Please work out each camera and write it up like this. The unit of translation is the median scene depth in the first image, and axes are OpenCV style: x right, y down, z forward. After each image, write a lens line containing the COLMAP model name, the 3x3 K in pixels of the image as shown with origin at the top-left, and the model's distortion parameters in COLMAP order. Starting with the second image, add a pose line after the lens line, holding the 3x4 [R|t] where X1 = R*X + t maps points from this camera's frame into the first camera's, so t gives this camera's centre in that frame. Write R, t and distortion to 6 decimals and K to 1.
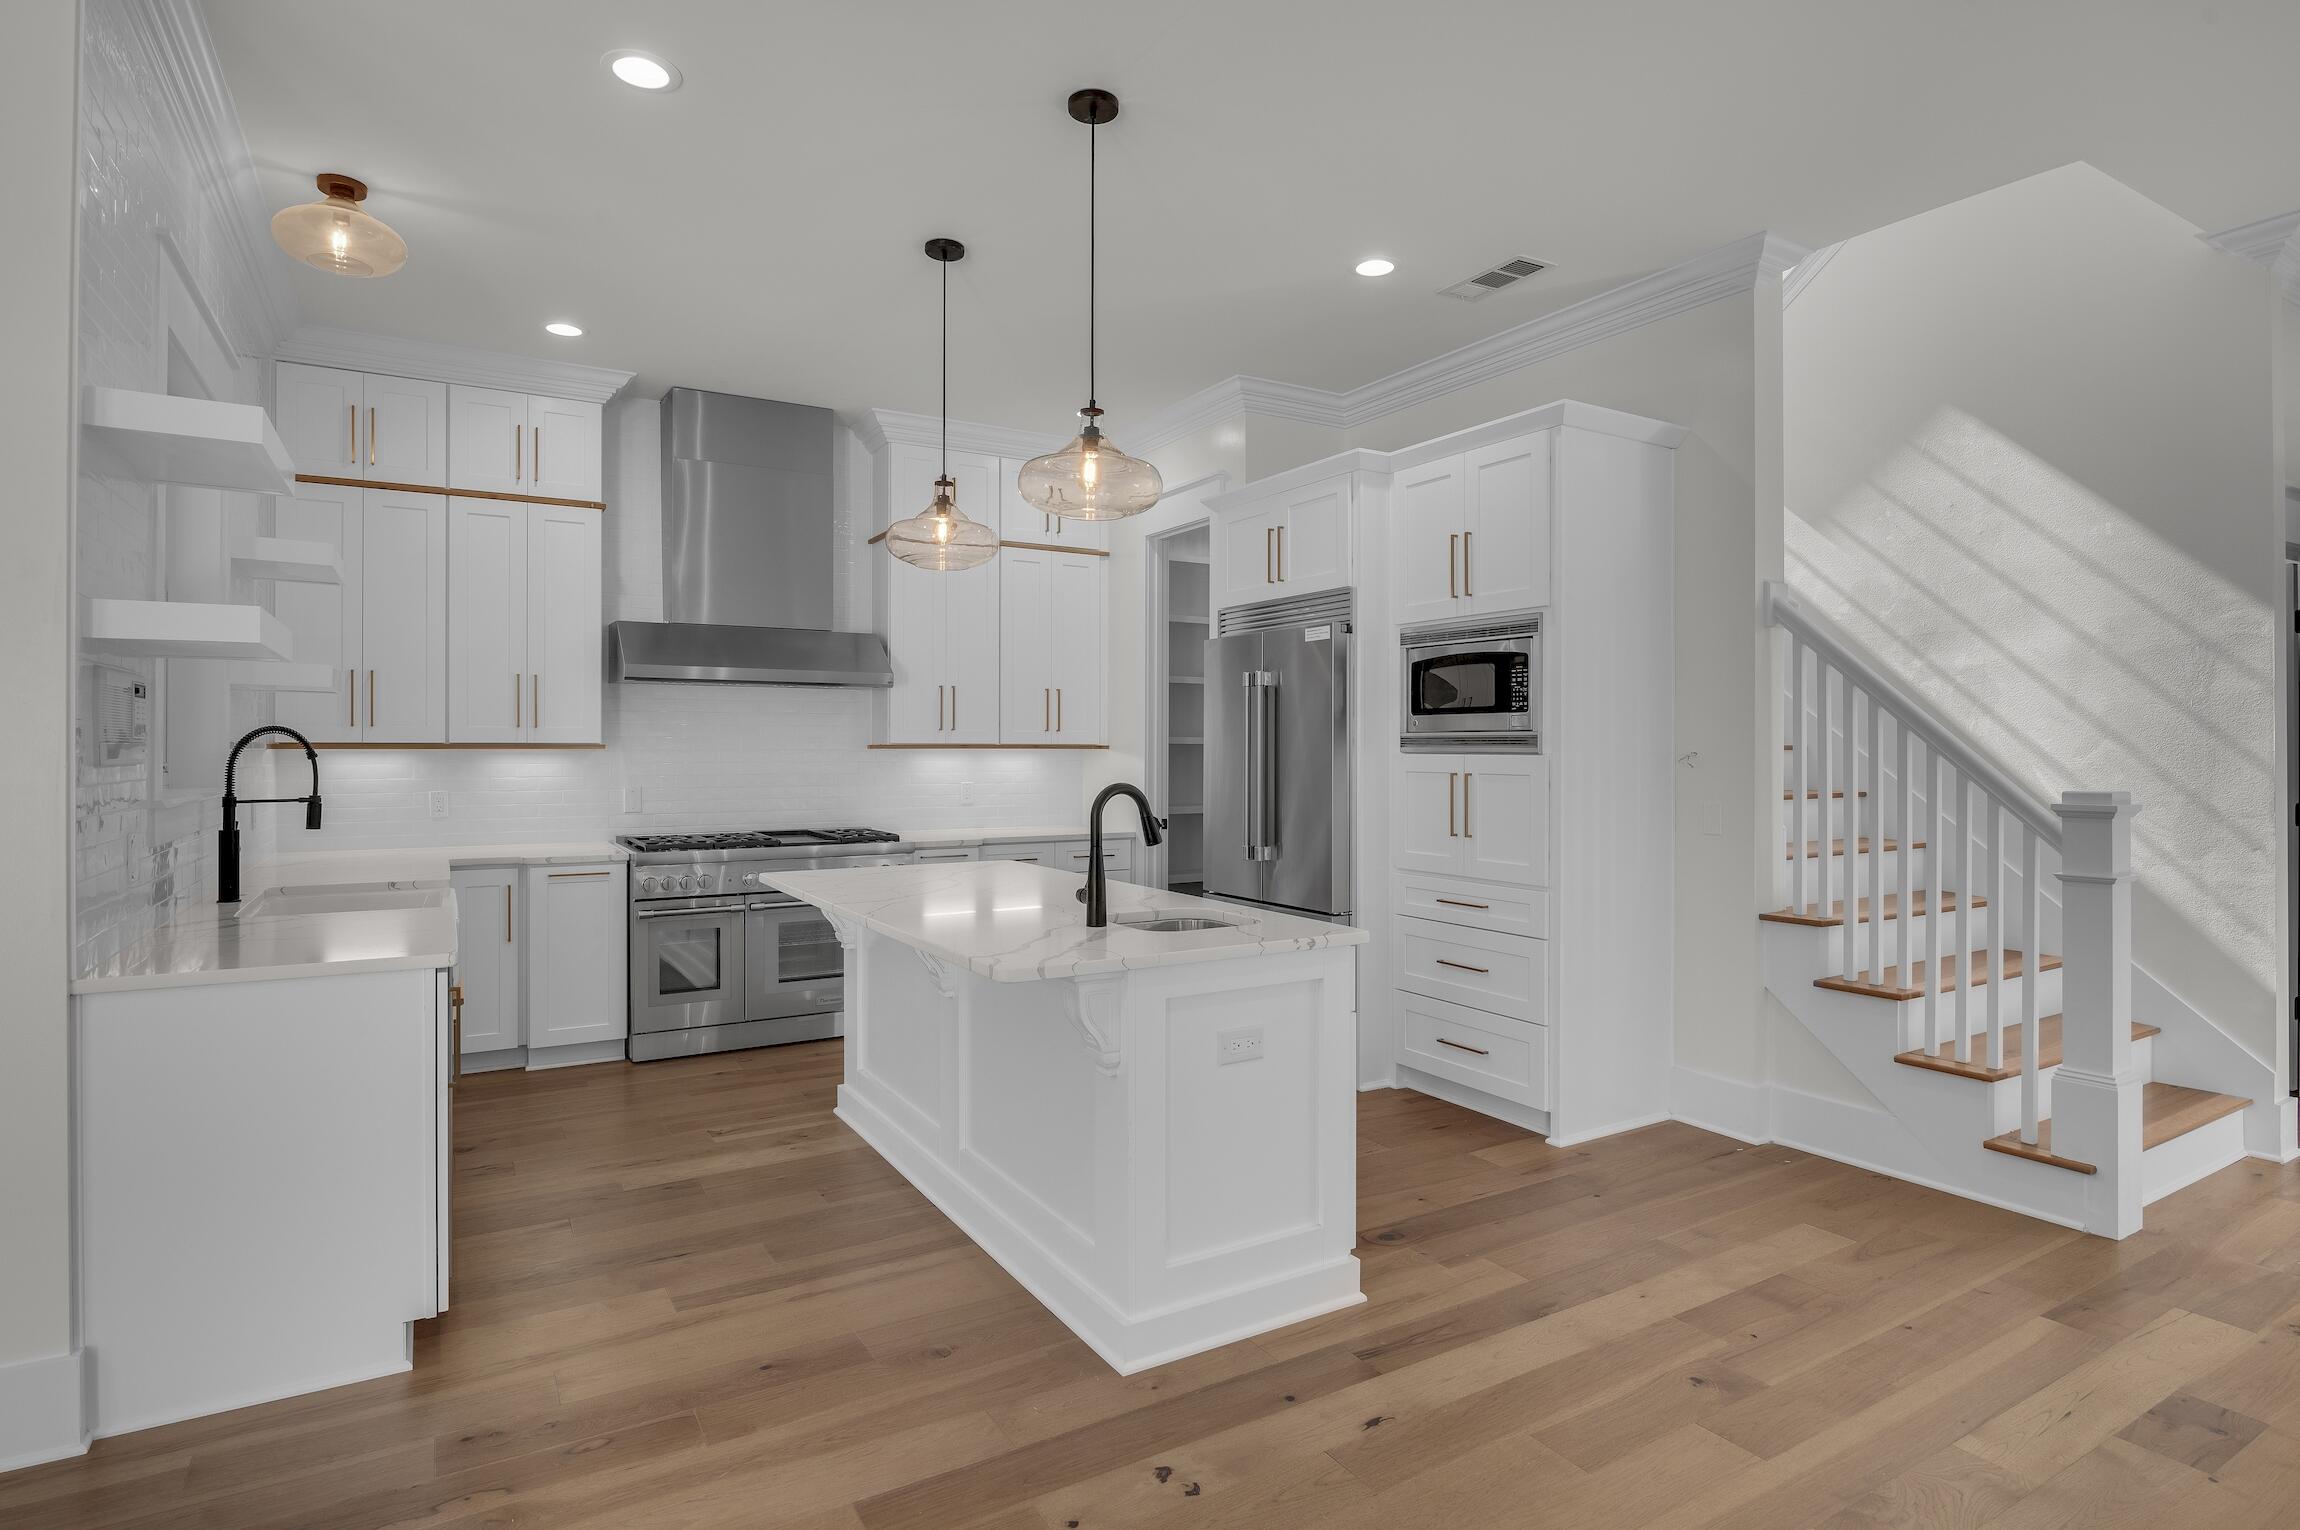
lens RADIAL K [[1189.1, 0, 1172.4], [0, 1189.1, 750.0], [0, 0, 1]] dist [-0.013311, -0.004131]
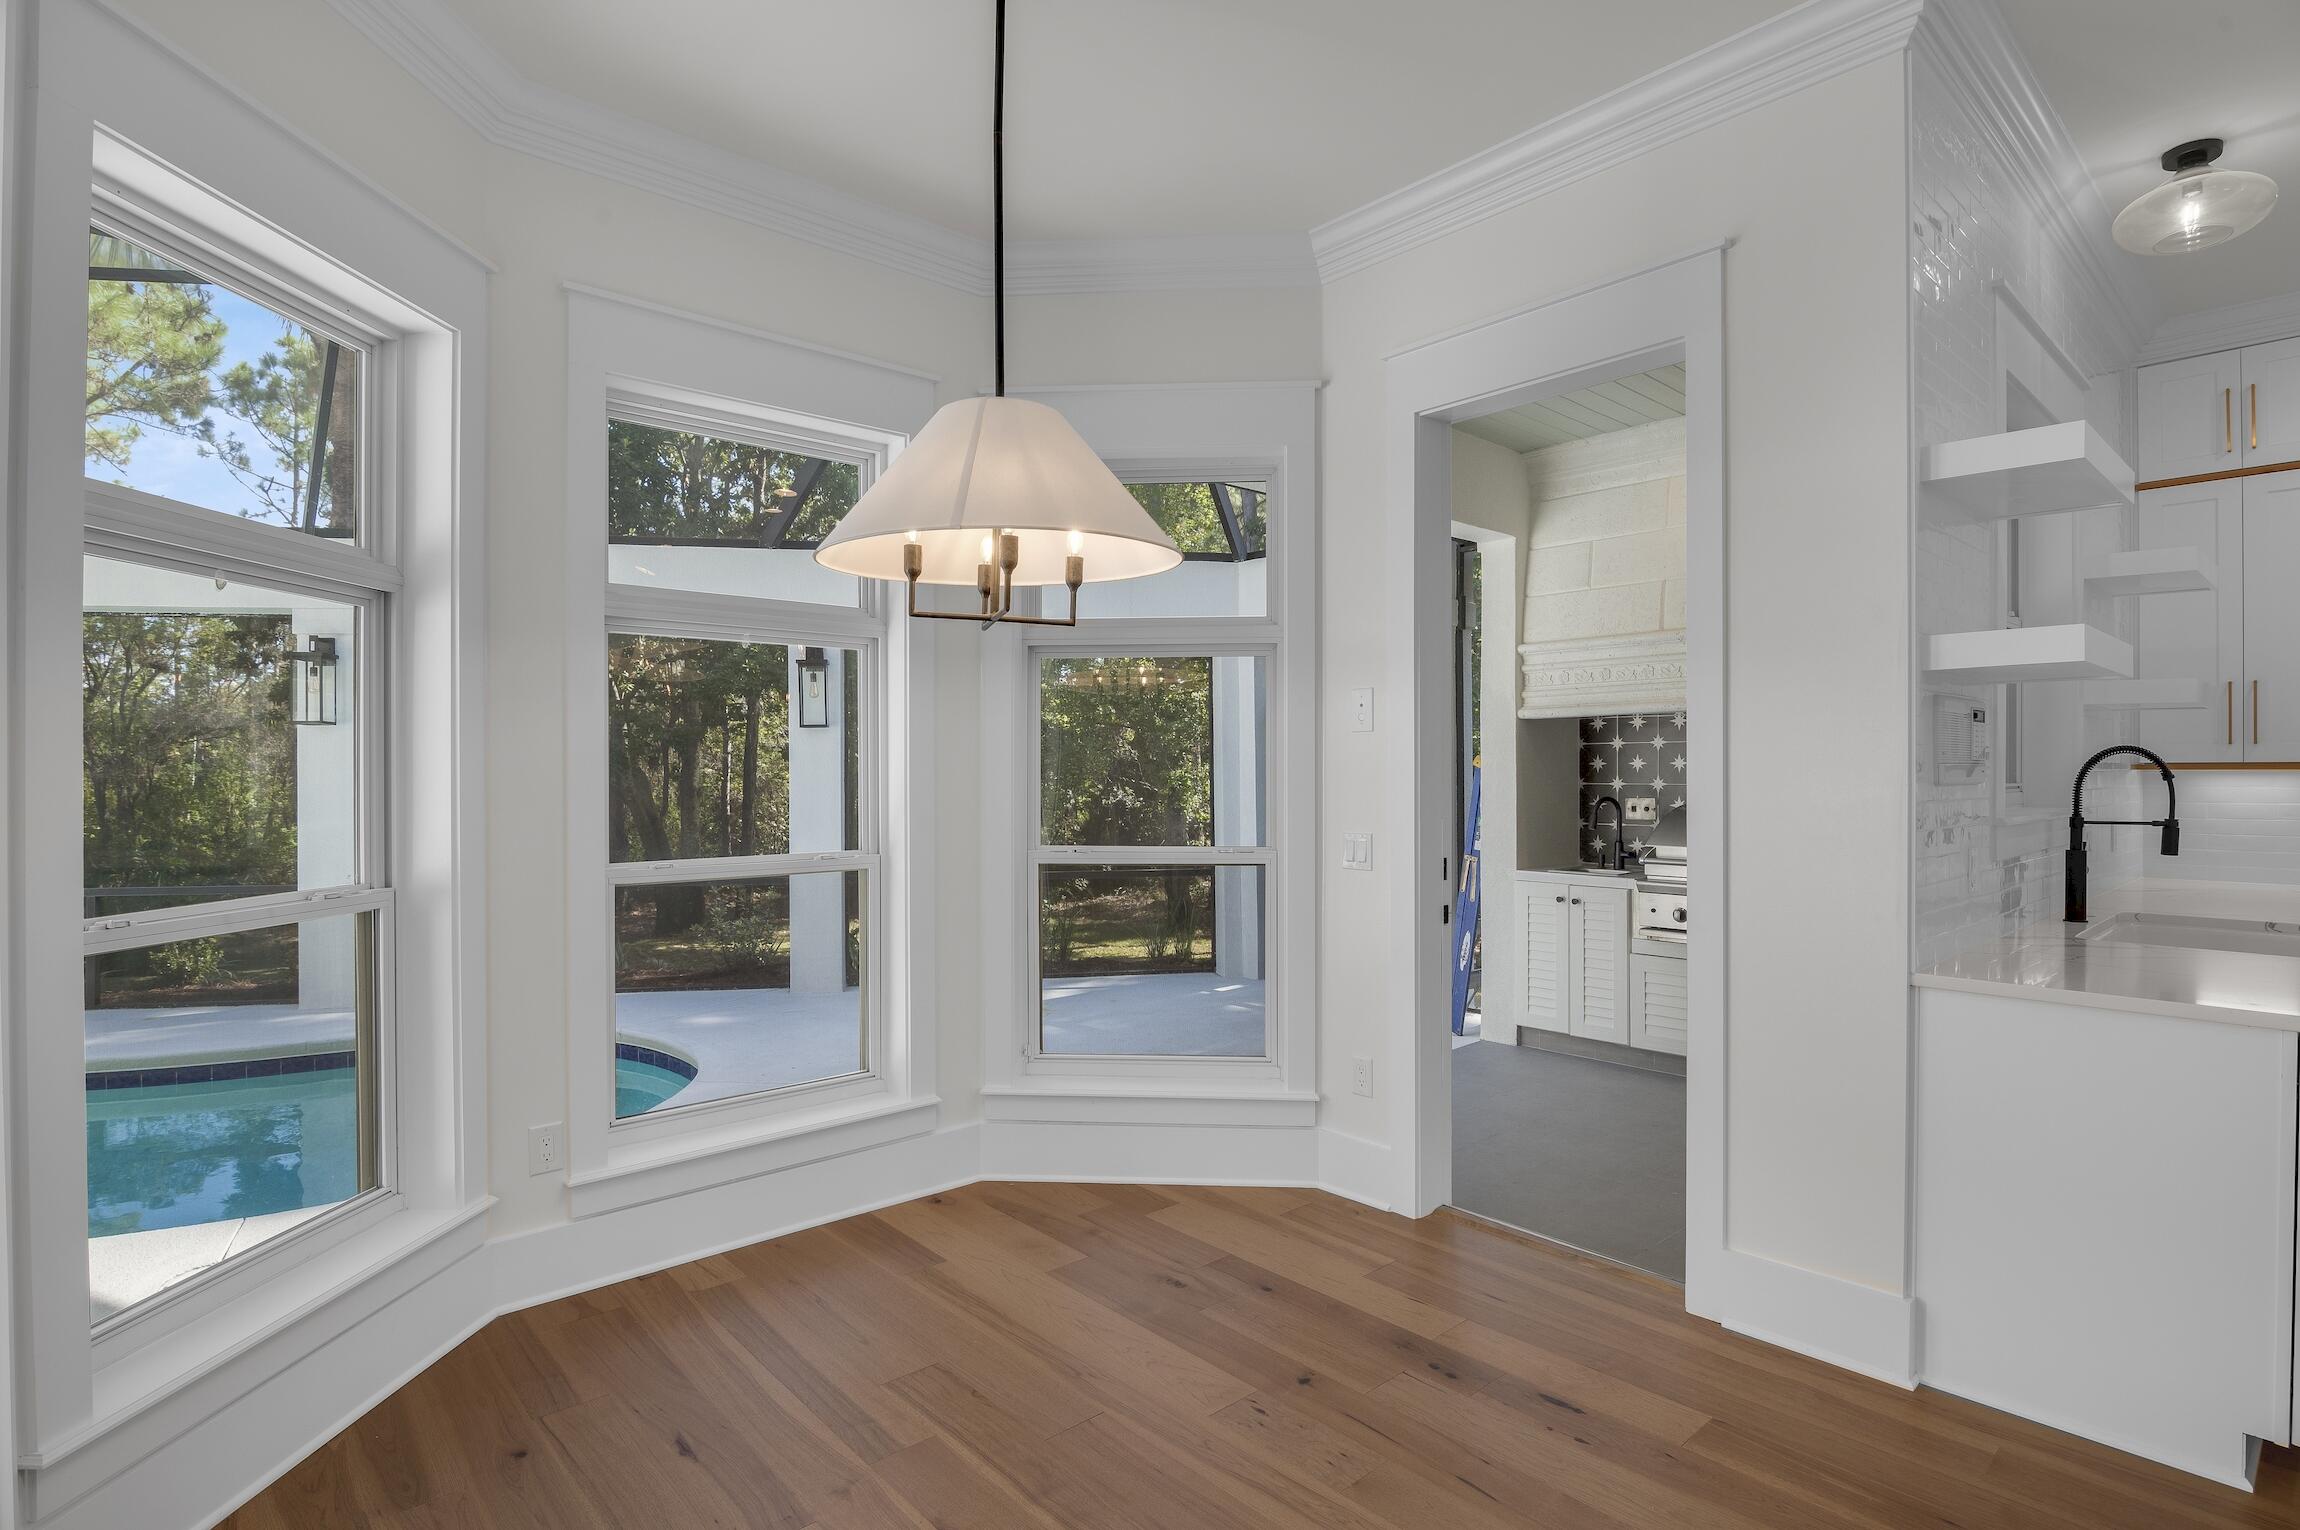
lens RADIAL K [[1140.1, 0, 1145.9], [0, 1140.1, 773.0], [0, 0, 1]] dist [-0.009701, -0.001072]
pose [[0.176182, -0.000115, -0.984358, 0.011224], [0.001277, 0.999999, 0.000112, 0.000938], [0.984357, -0.001277, 0.176182, 0.044715]]
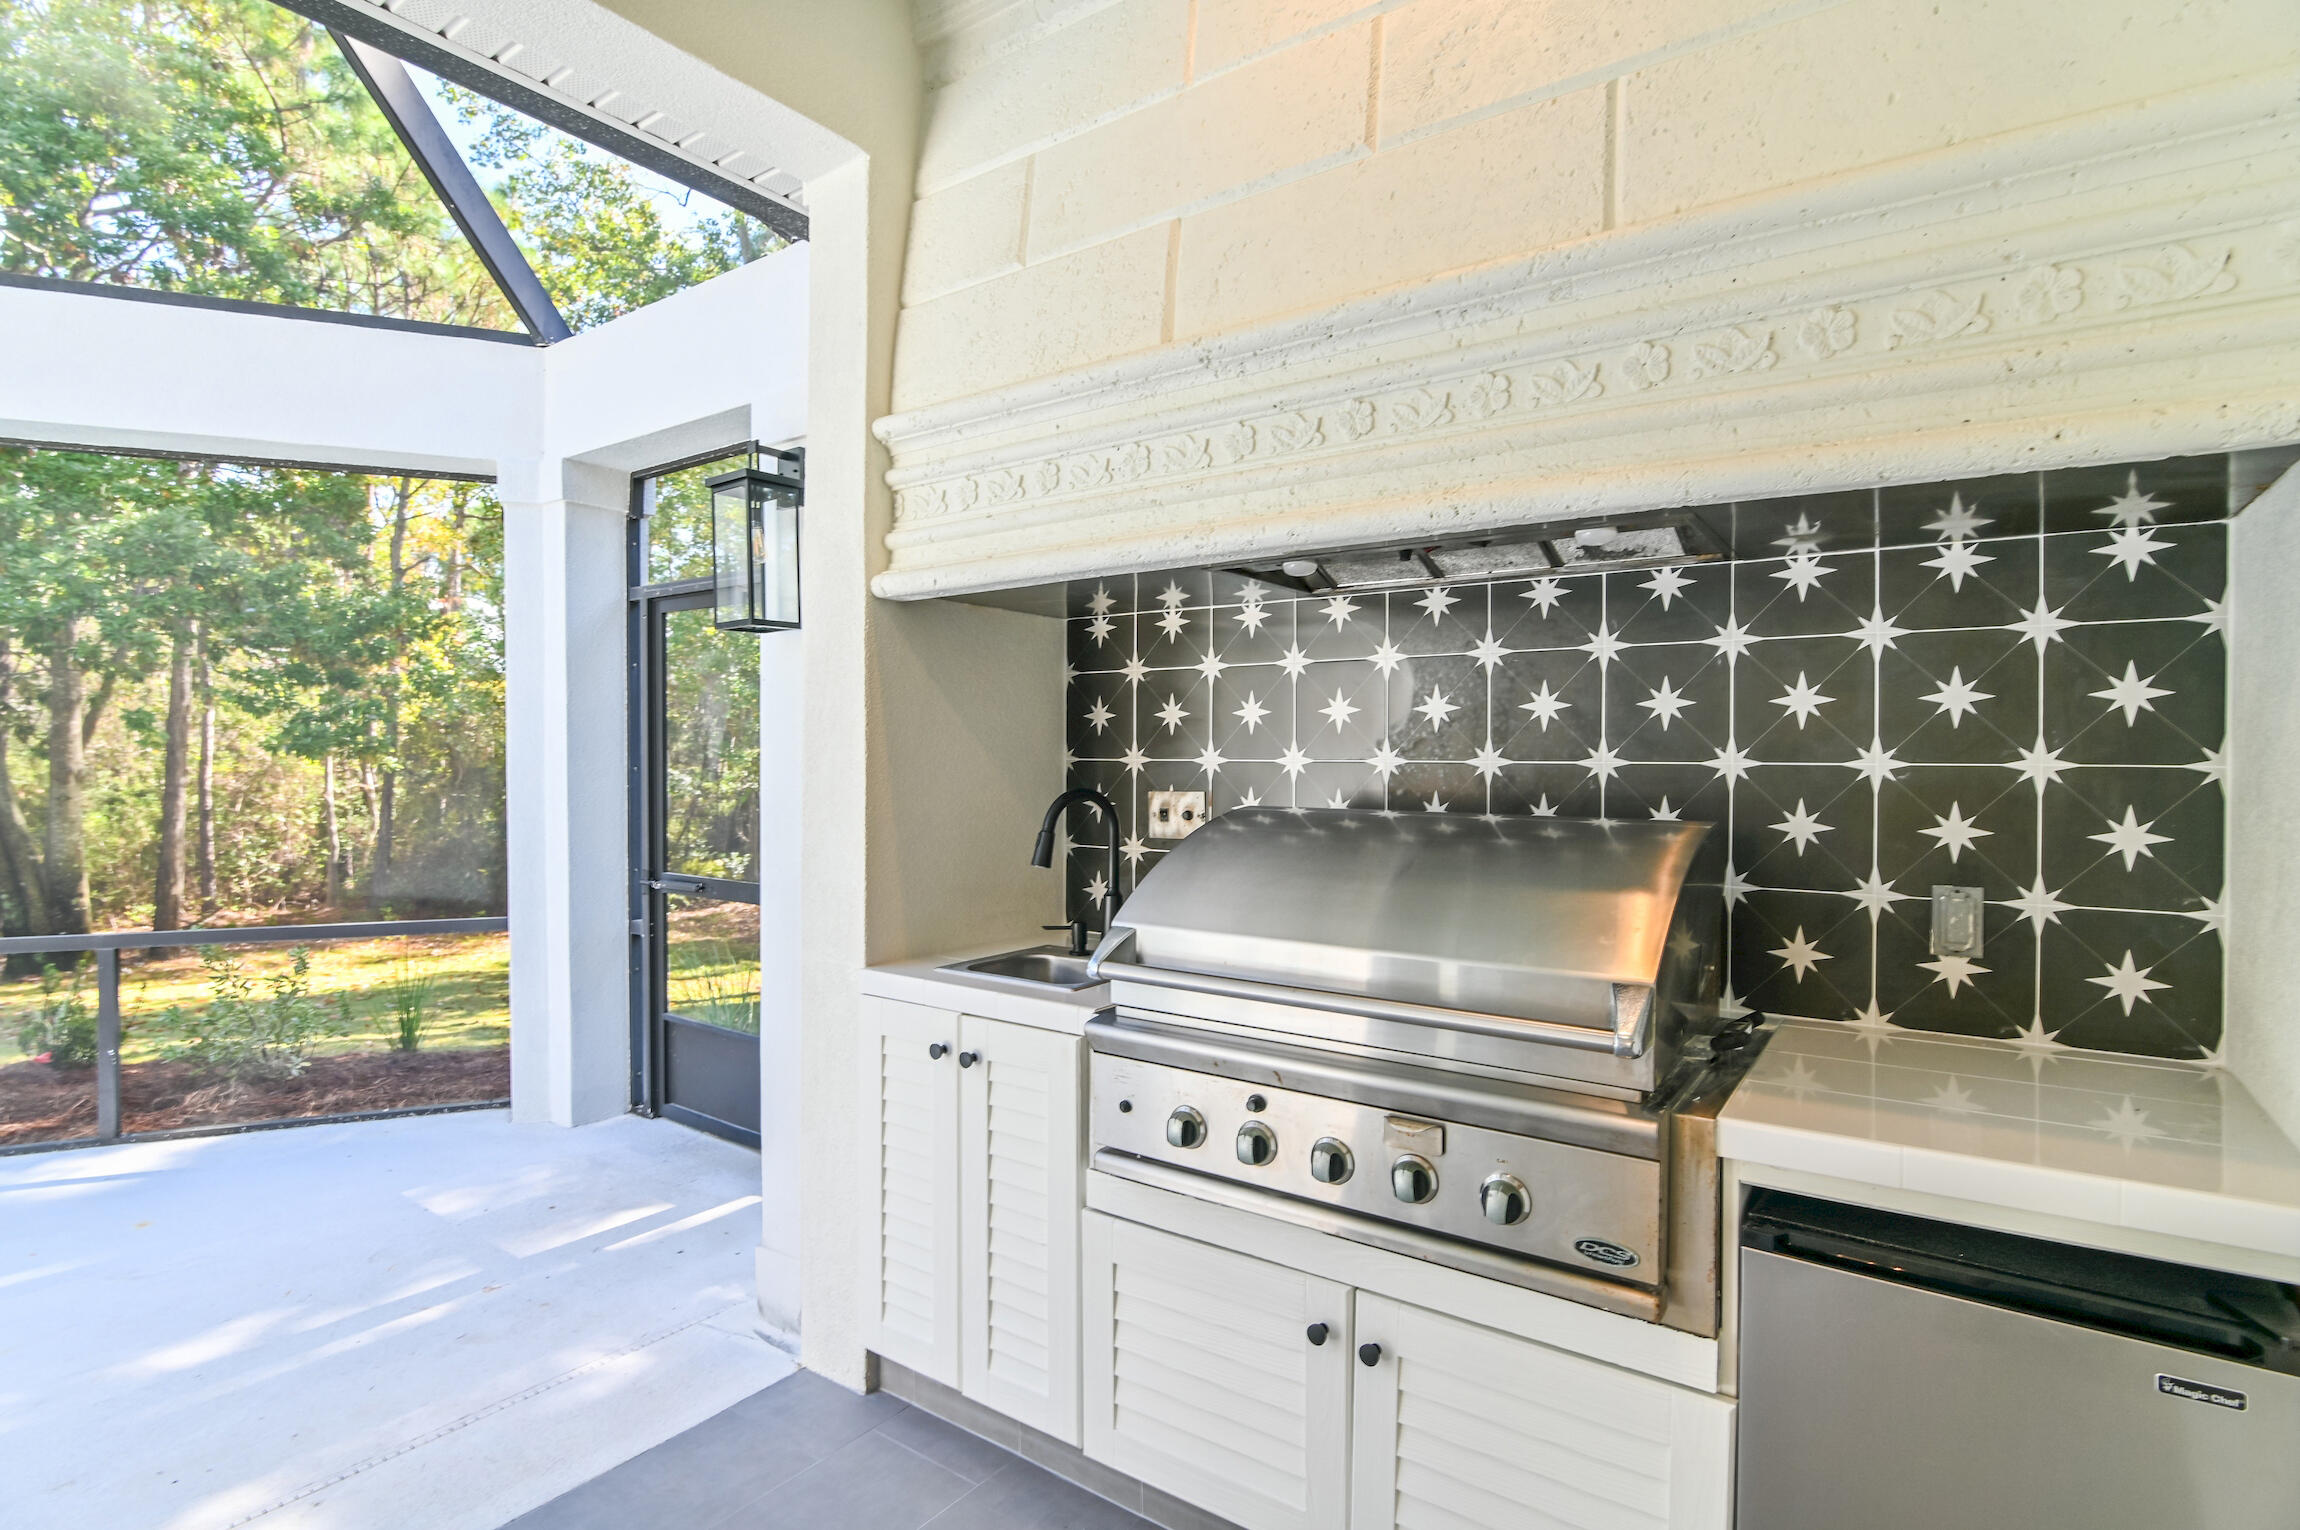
lens RADIAL K [[1133.6, 0, 1145.4], [0, 1133.6, 759.8], [0, 0, 1]] dist [-0.021074, -0.000140]
pose [[0.387758, 0.002115, -0.921759, -0.874678], [-0.006222, 0.999981, -0.000323, 0.019524], [0.921740, 0.005860, 0.387764, 0.787455]]
